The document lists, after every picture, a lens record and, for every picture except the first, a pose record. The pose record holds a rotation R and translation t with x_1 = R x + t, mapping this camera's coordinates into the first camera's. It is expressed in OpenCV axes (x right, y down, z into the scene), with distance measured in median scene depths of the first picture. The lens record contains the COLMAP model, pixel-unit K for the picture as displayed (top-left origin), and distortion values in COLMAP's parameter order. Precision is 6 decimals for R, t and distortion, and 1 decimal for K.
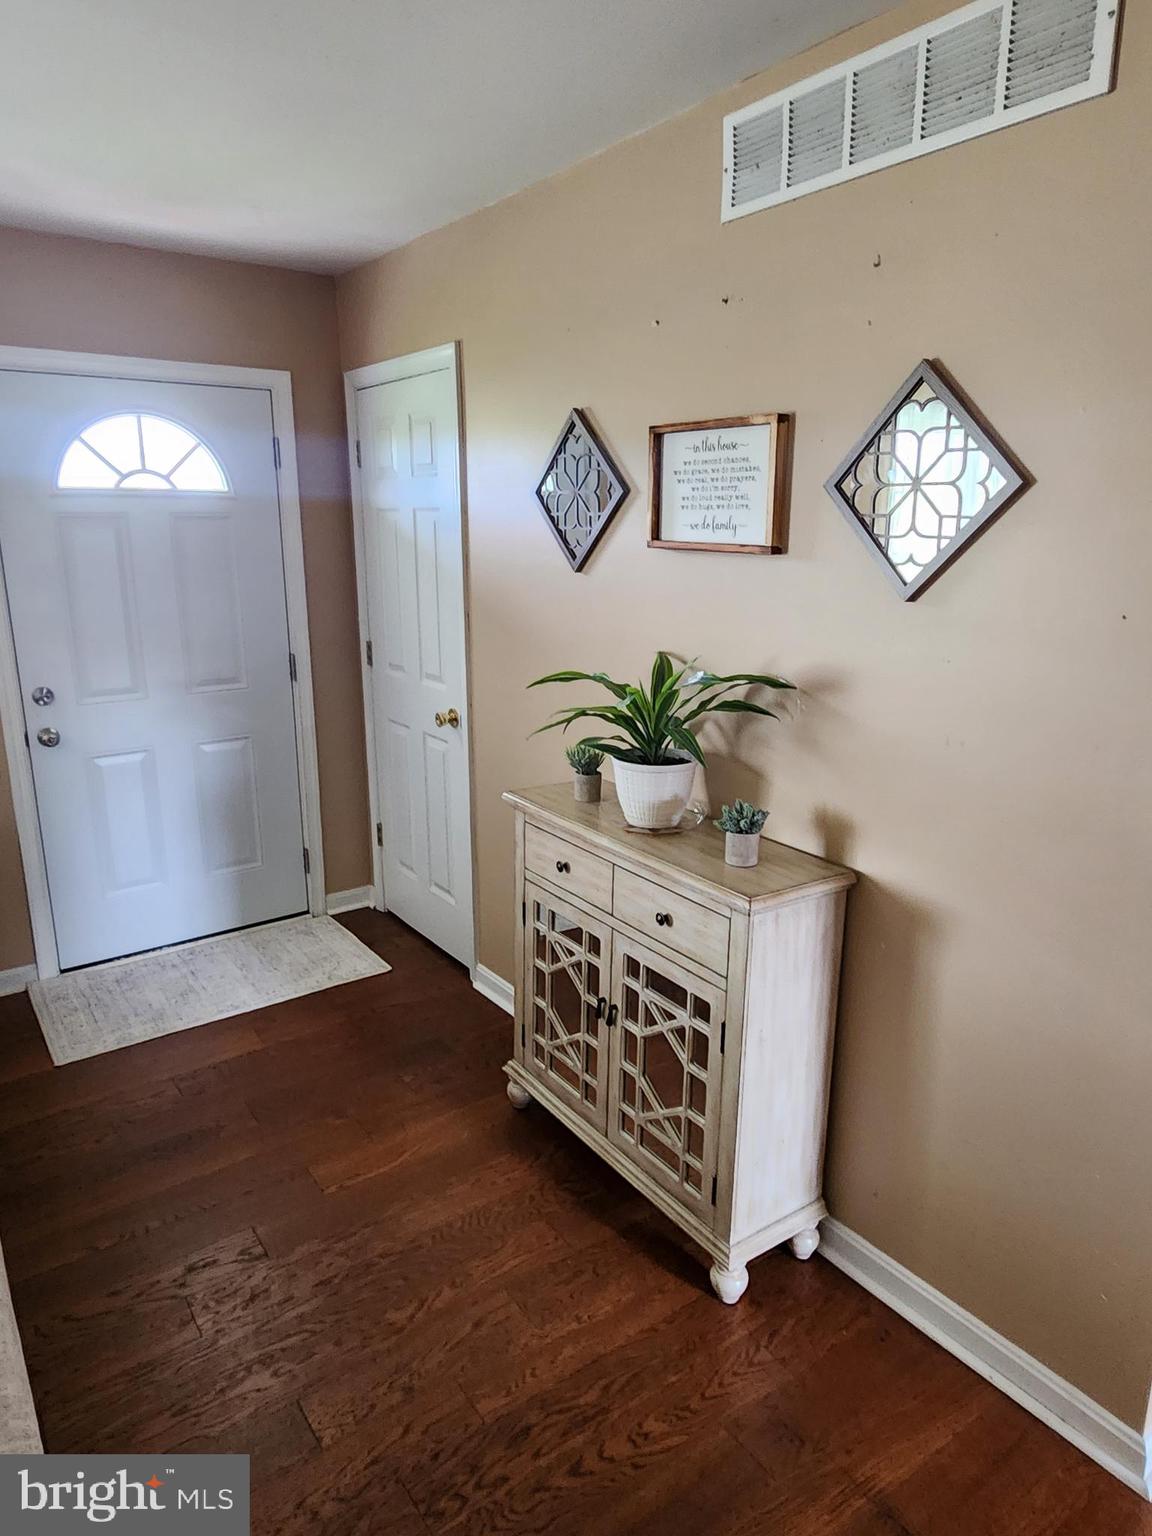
lens RADIAL K [[987.3, 0, 577.9], [0, 987.3, 759.8], [0, 0, 1]] dist [0.001478, -0.004863]
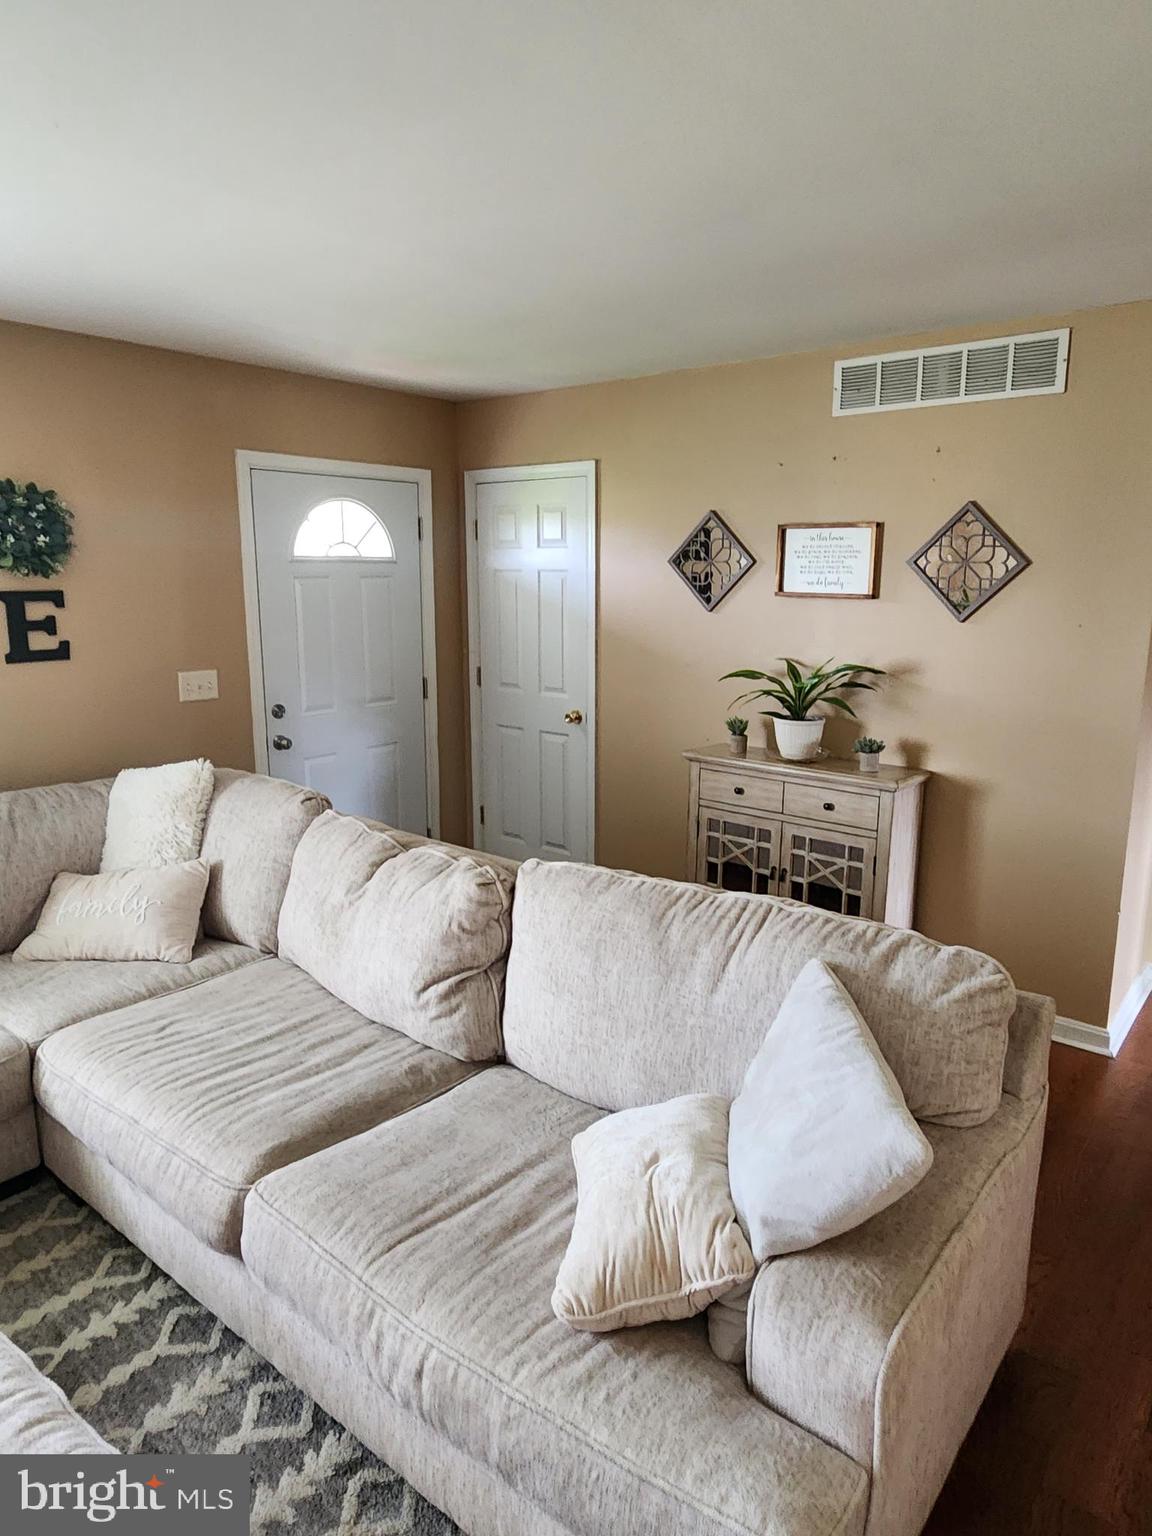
lens RADIAL K [[987.3, 0, 577.9], [0, 987.3, 759.8], [0, 0, 1]] dist [0.001478, -0.004863]
pose [[0.968059, -0.047041, 0.246268, -0.705345], [0.059296, 0.997332, -0.042579, 0.116966], [-0.243608, 0.055822, 0.968266, -0.538285]]
